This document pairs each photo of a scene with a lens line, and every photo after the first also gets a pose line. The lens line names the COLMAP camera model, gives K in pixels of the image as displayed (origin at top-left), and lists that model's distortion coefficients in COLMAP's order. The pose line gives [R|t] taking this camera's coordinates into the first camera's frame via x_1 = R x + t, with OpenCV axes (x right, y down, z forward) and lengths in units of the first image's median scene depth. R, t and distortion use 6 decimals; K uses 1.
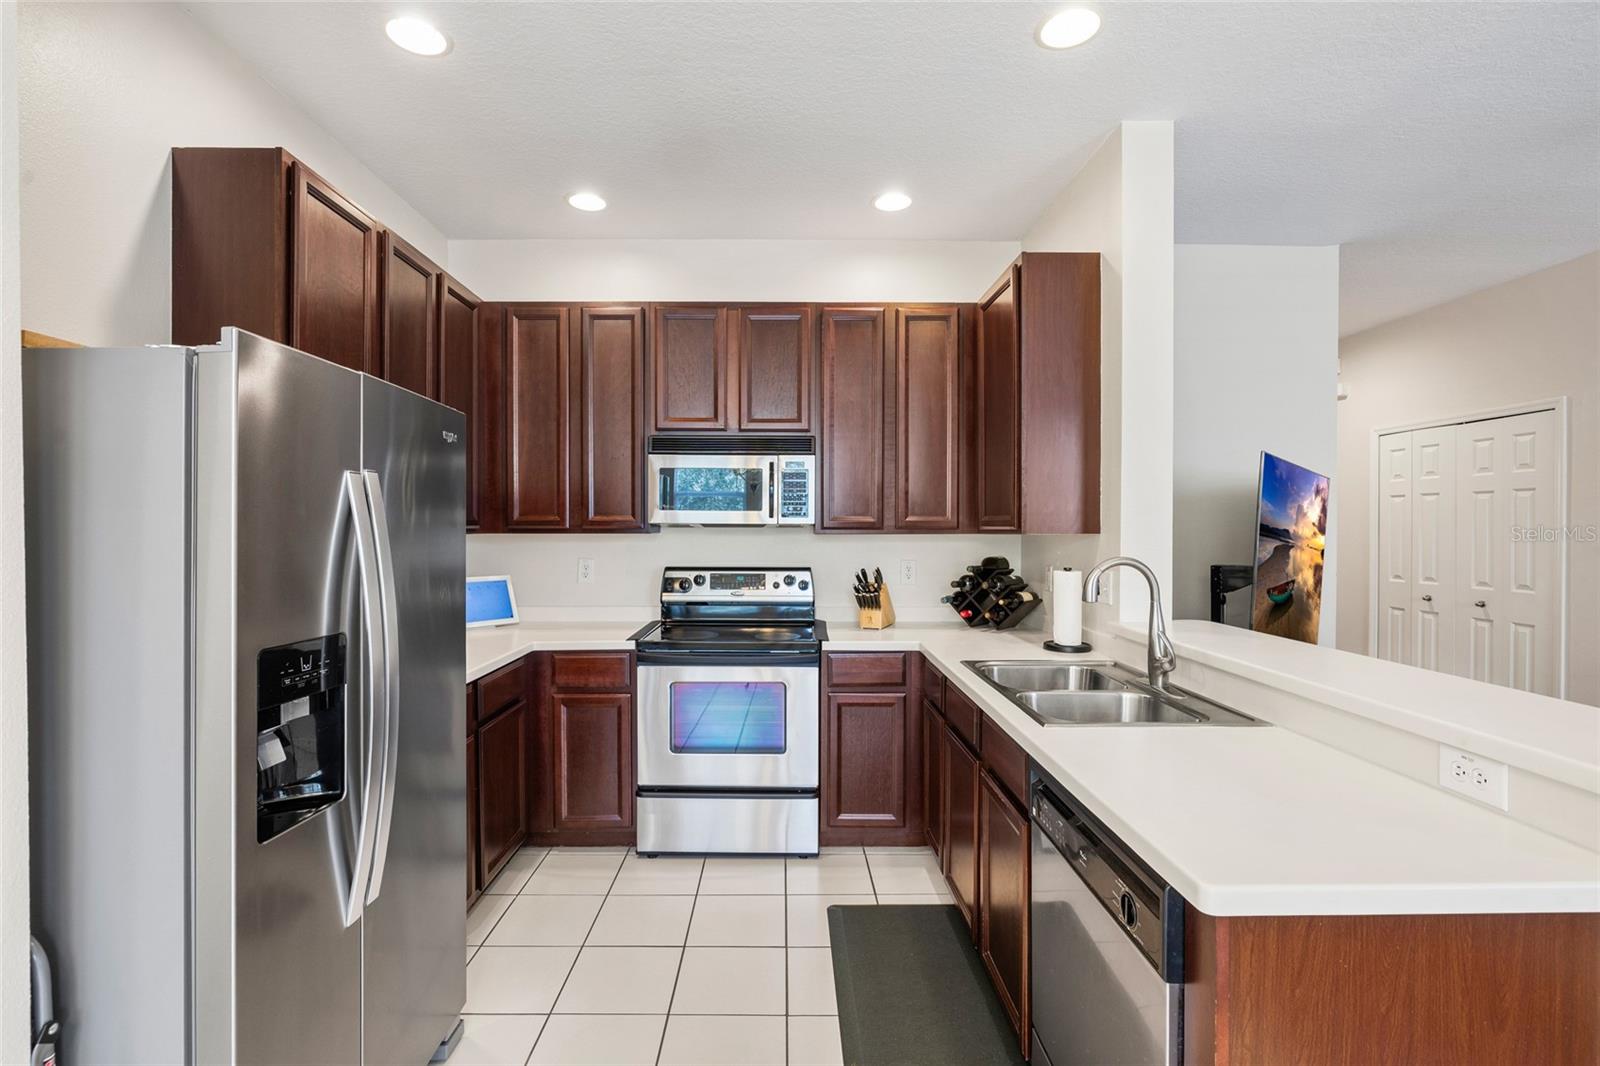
lens RADIAL K [[724.7, 0, 784.9], [0, 724.7, 534.7], [0, 0, 1]] dist [-0.005530, 0.000276]
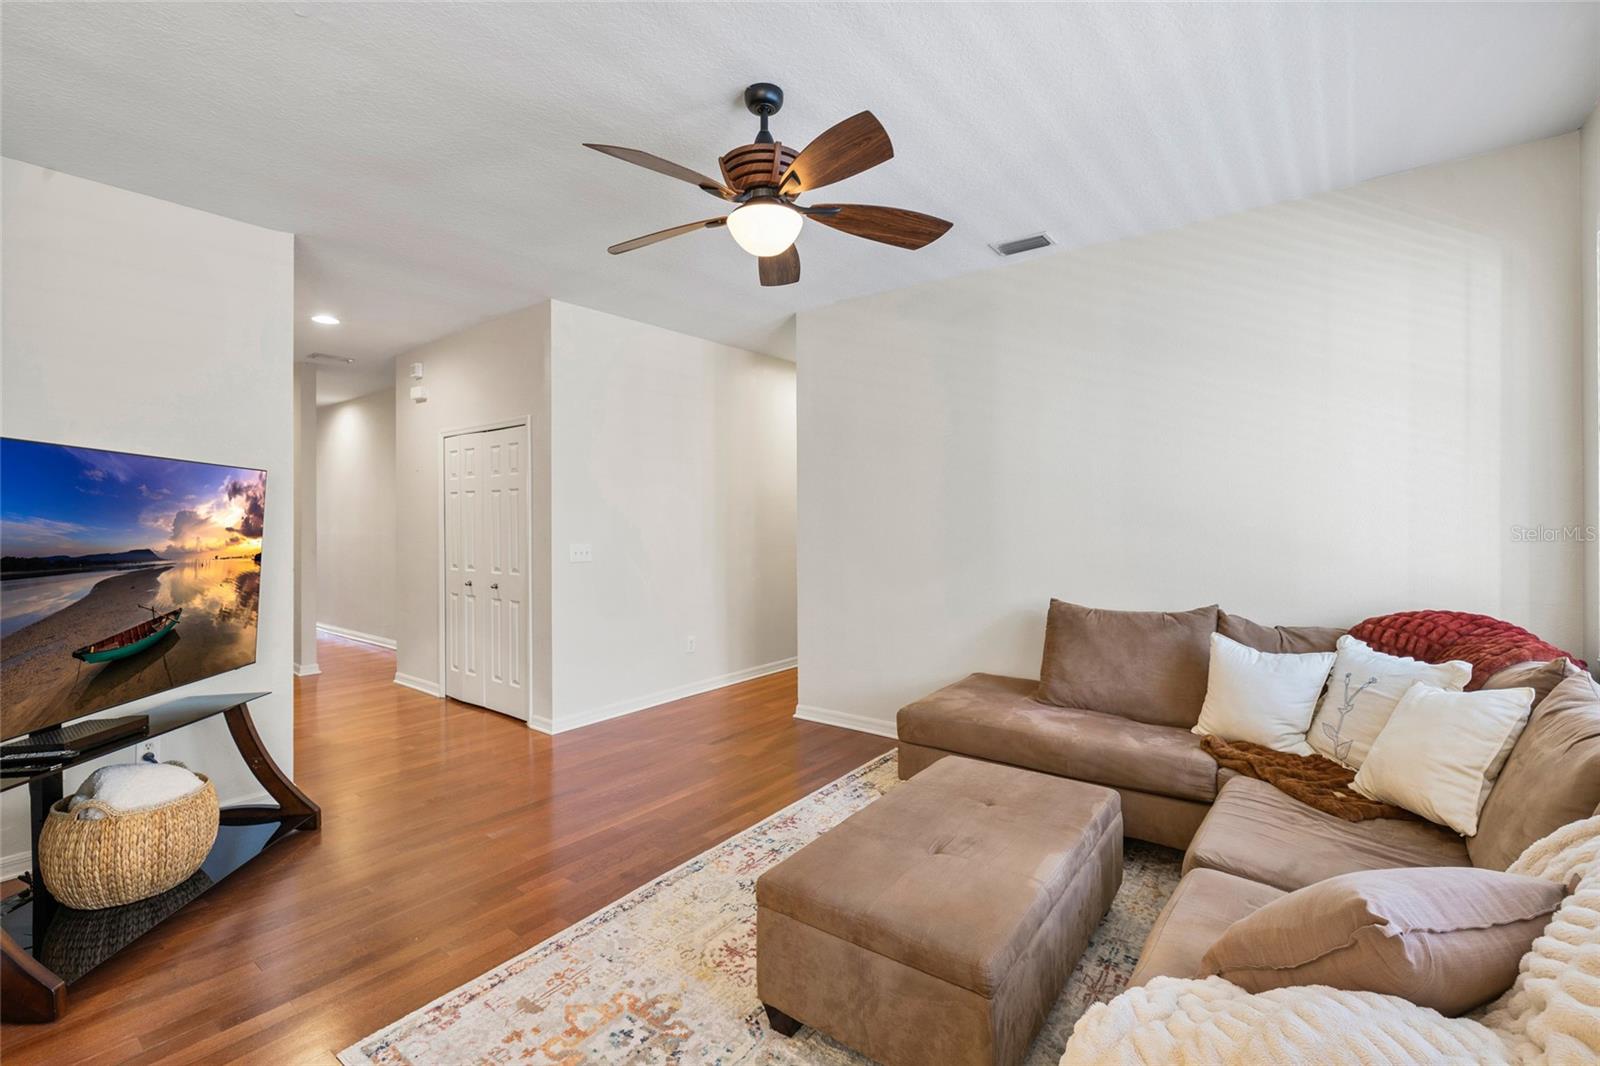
lens RADIAL K [[710.6, 0, 794.0], [0, 710.6, 513.6], [0, 0, 1]] dist [-0.009488, 0.001082]
pose [[0.625290, 0.003736, 0.780383, 0.488247], [0.012629, 0.999809, -0.014906, 0.001986], [-0.780290, 0.019176, 0.625124, -0.137347]]
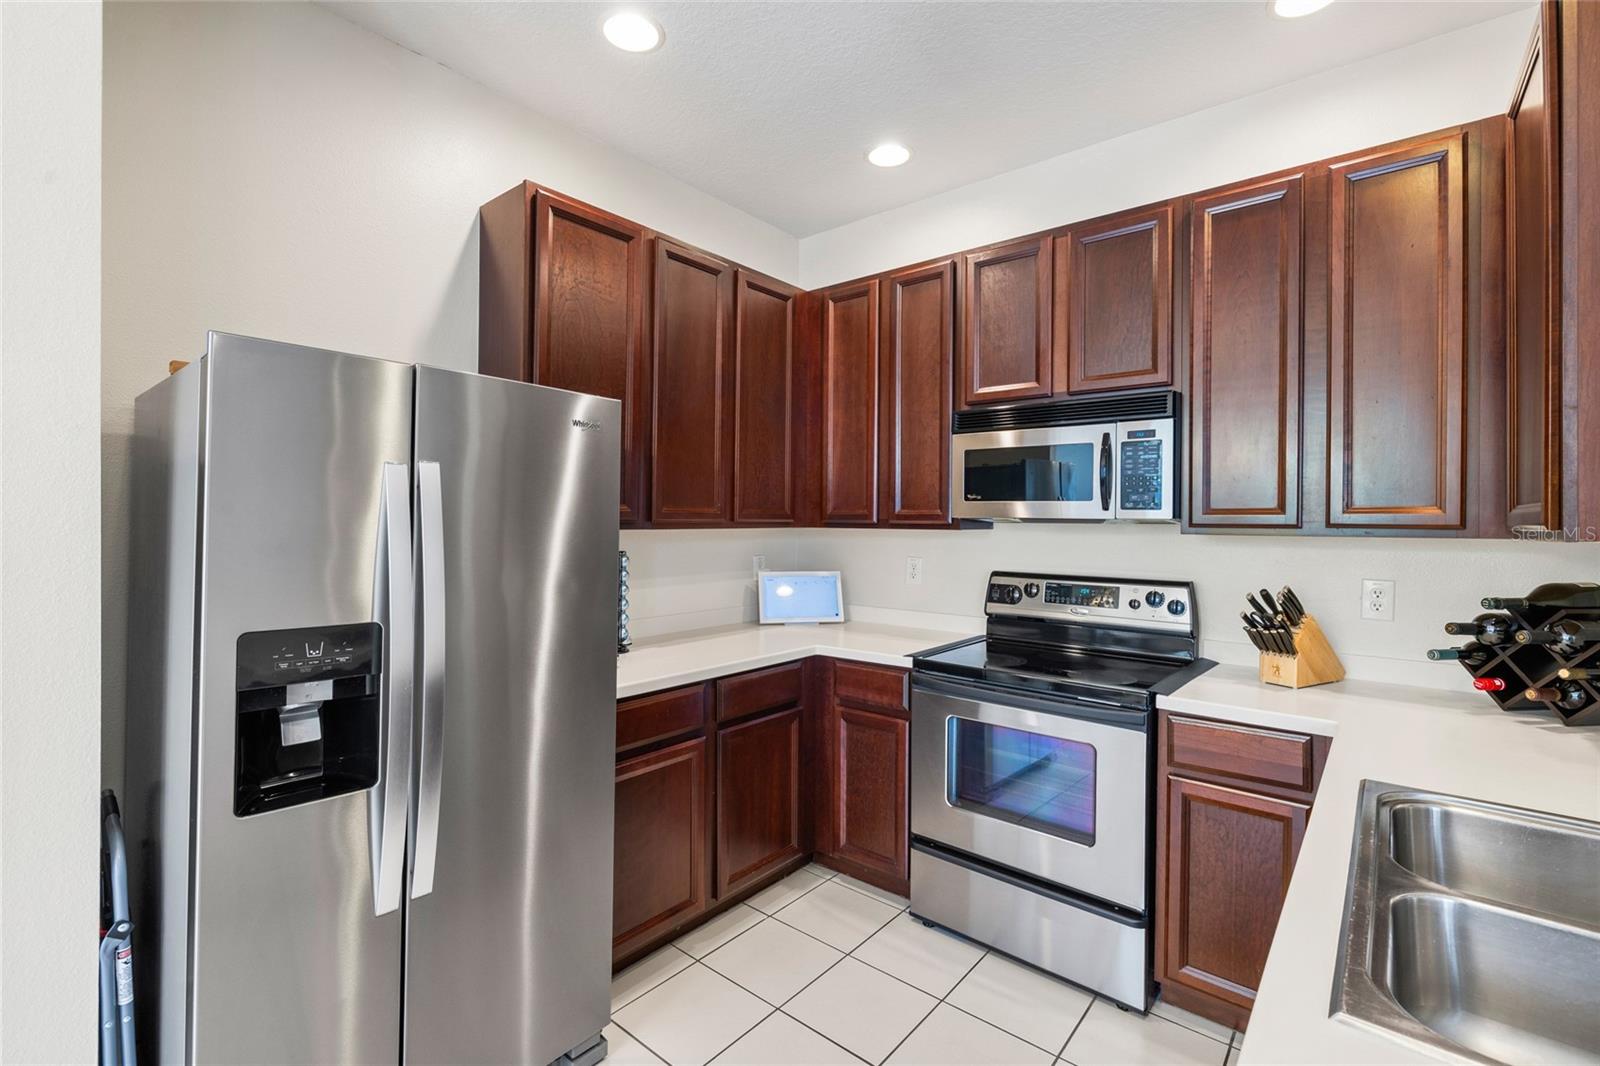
lens RADIAL K [[712.2, 0, 798.4], [0, 712.2, 521.2], [0, 0, 1]] dist [-0.008437, 0.001407]
pose [[0.765868, 0.005889, -0.642970, 0.198917], [-0.014576, 0.999860, -0.008204, -0.002363], [0.642832, 0.015655, 0.765847, 0.260065]]
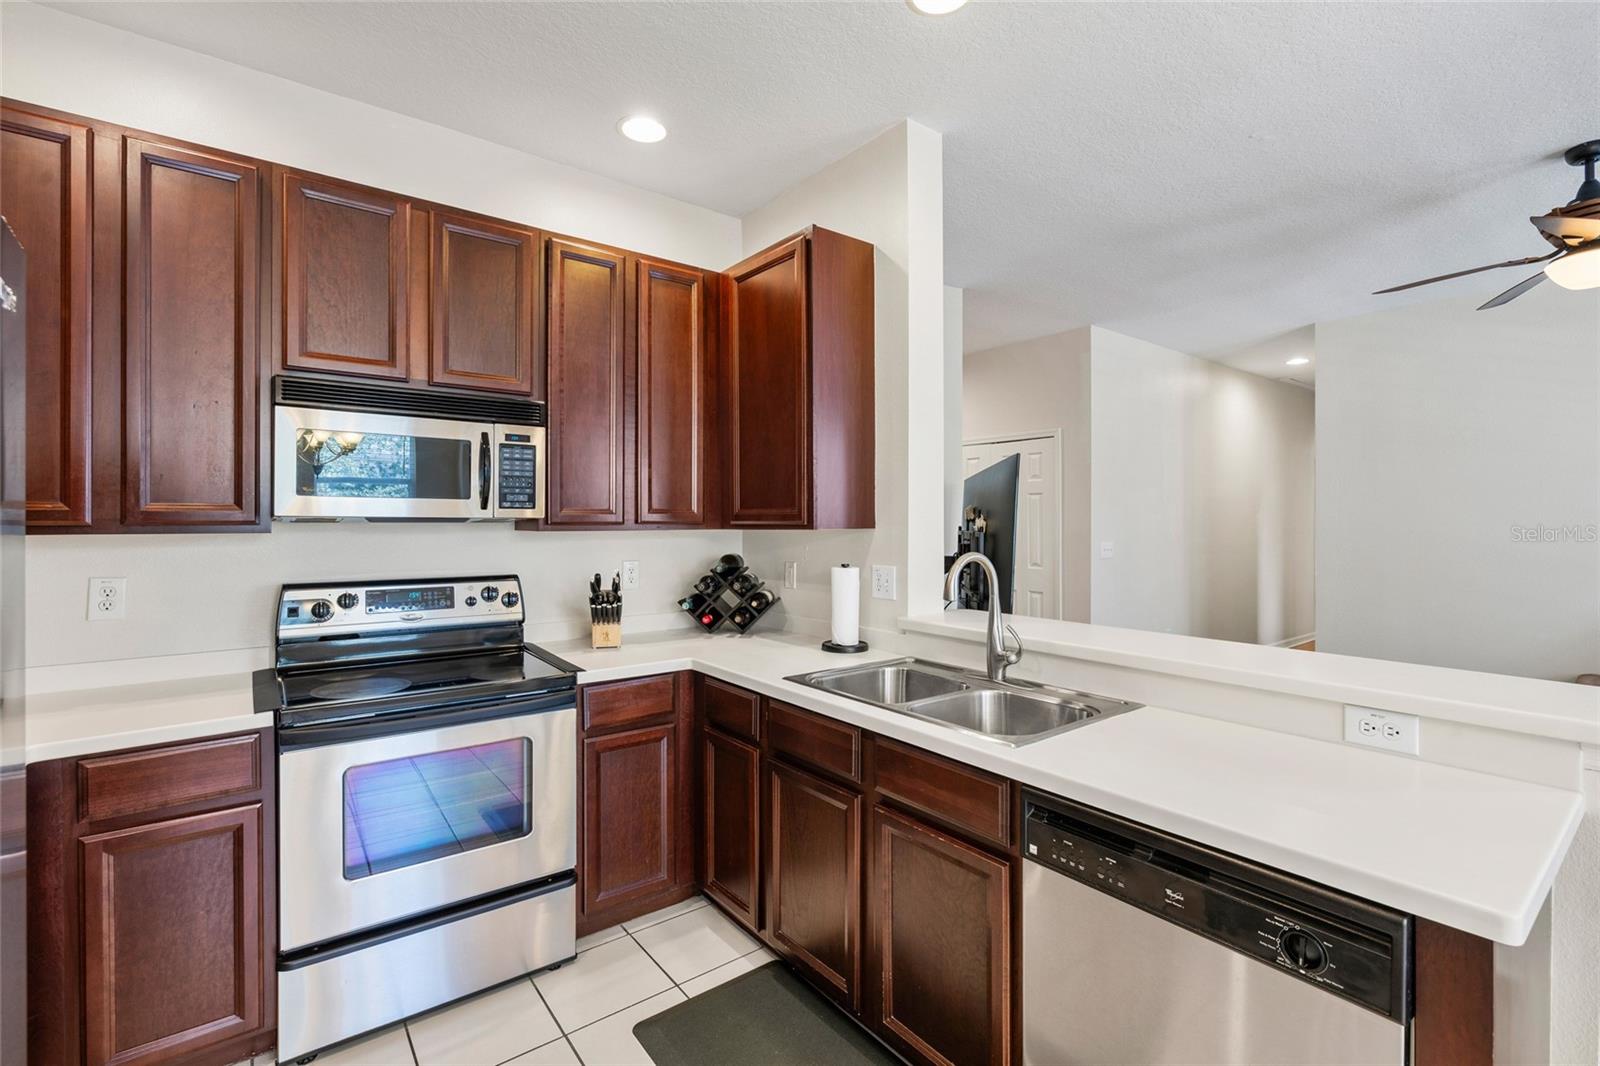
lens RADIAL K [[712.2, 0, 798.4], [0, 712.2, 521.2], [0, 0, 1]] dist [-0.008437, 0.001407]
pose [[0.795370, -0.001396, 0.606123, -0.196469], [0.007769, 0.999939, -0.007892, -0.003469], [-0.606075, 0.010986, 0.795332, 0.242693]]
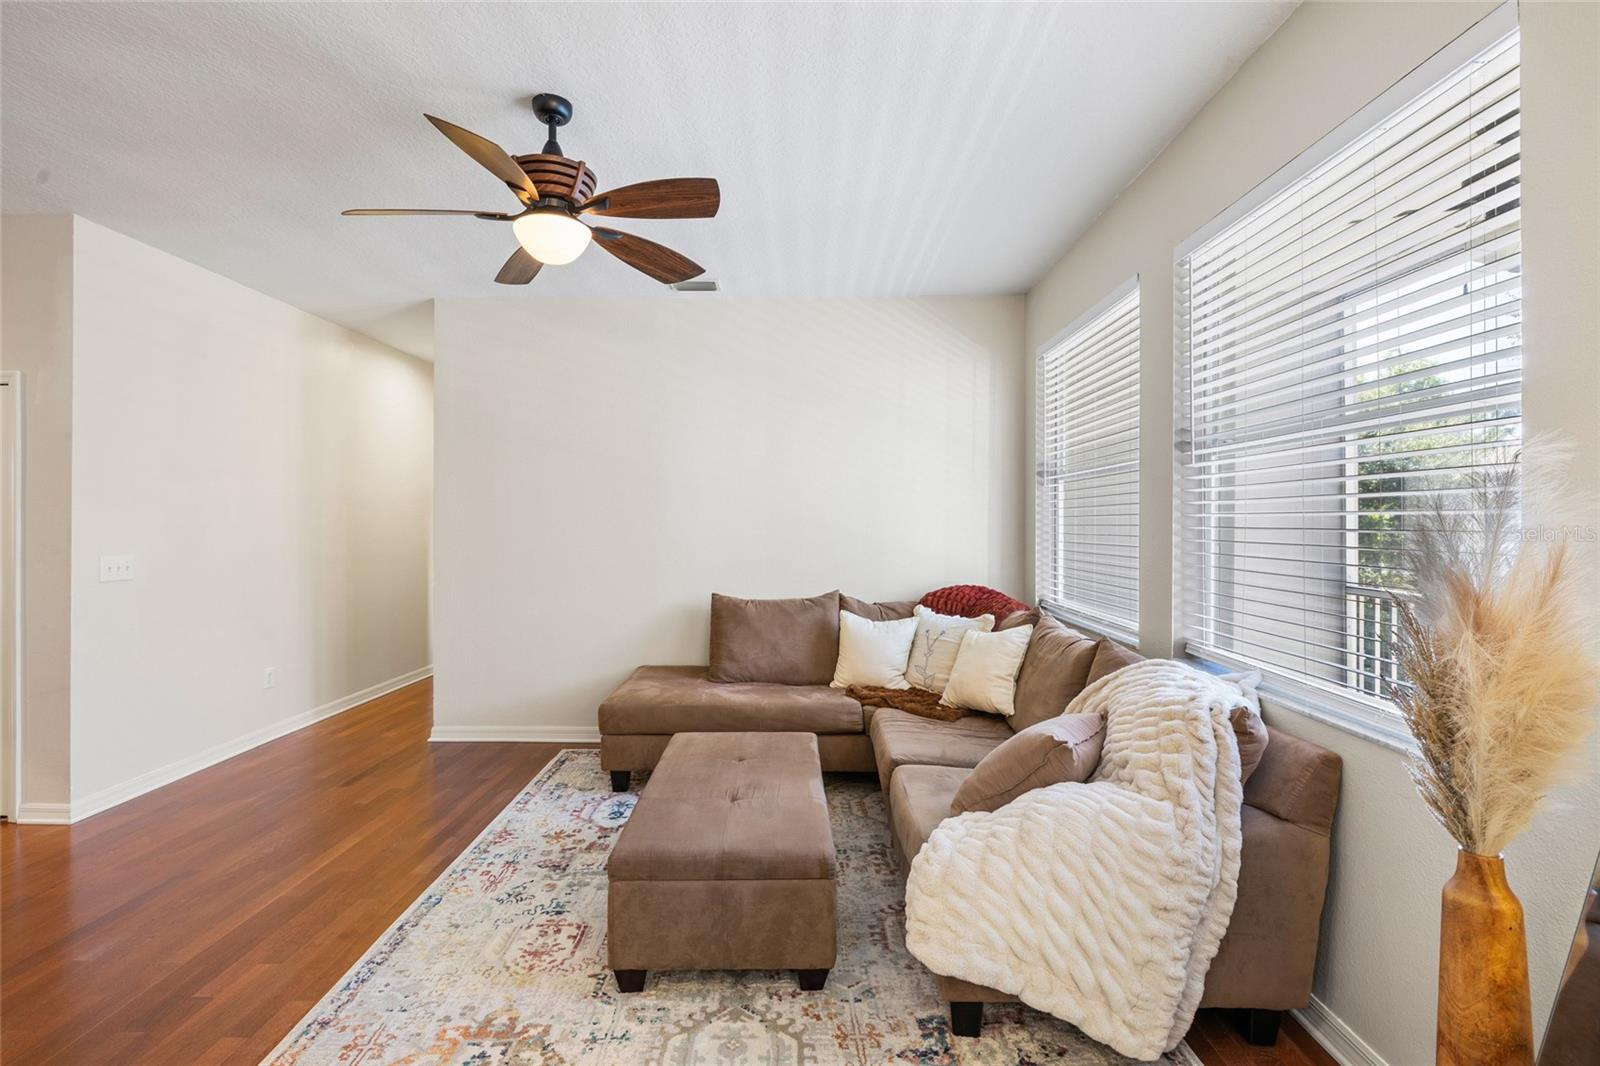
lens RADIAL K [[712.2, 0, 798.4], [0, 712.2, 521.2], [0, 0, 1]] dist [-0.008437, 0.001407]
pose [[0.017007, 0.006329, 0.999835, 0.304759], [0.010303, 0.999926, -0.006505, 0.001853], [-0.999802, 0.010412, 0.016940, 0.069482]]
